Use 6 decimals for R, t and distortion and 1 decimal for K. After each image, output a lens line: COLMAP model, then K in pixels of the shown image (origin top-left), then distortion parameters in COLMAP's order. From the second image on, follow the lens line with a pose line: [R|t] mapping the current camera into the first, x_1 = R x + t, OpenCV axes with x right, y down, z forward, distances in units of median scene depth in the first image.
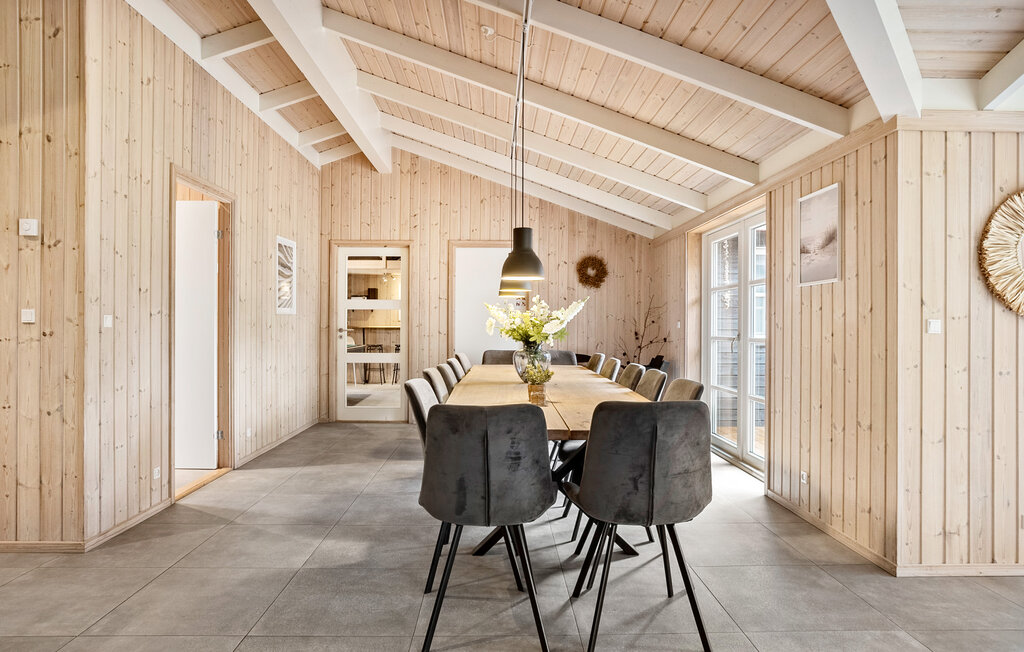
lens RADIAL K [[607.1, 0, 510.8], [0, 607.1, 327.8], [0, 0, 1]] dist [-0.000954, -0.000653]
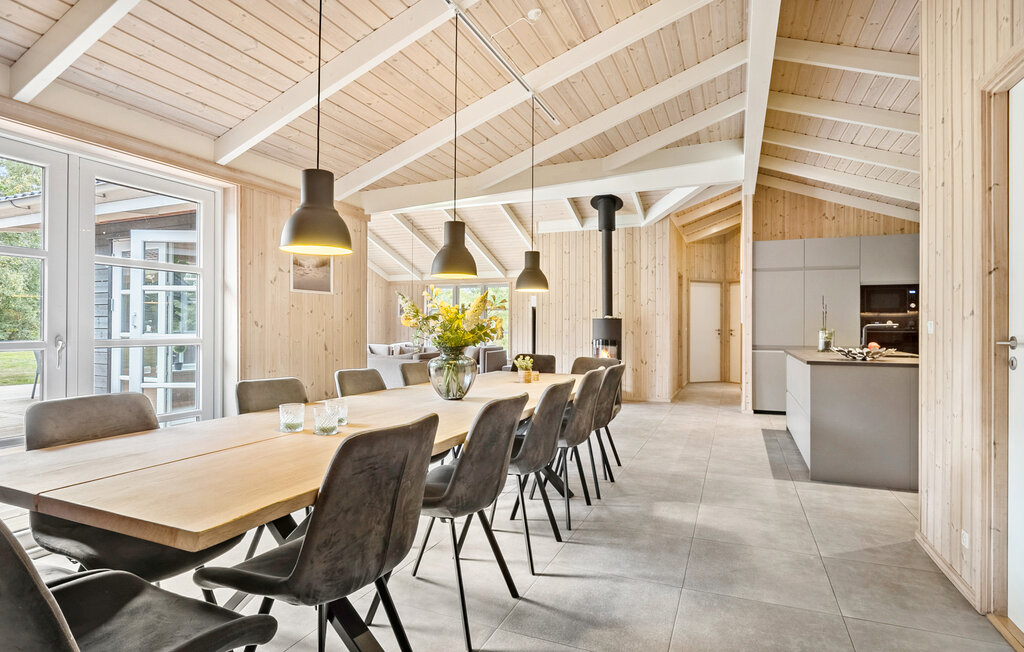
lens RADIAL K [[538.6, 0, 507.2], [0, 538.6, 322.8], [0, 0, 1]] dist [-0.002160, -0.000867]
pose [[-0.910975, -0.008045, 0.412382, -0.438445], [-0.009204, 0.999957, -0.000823, -0.011204], [-0.412358, -0.004545, -0.911011, 2.245063]]
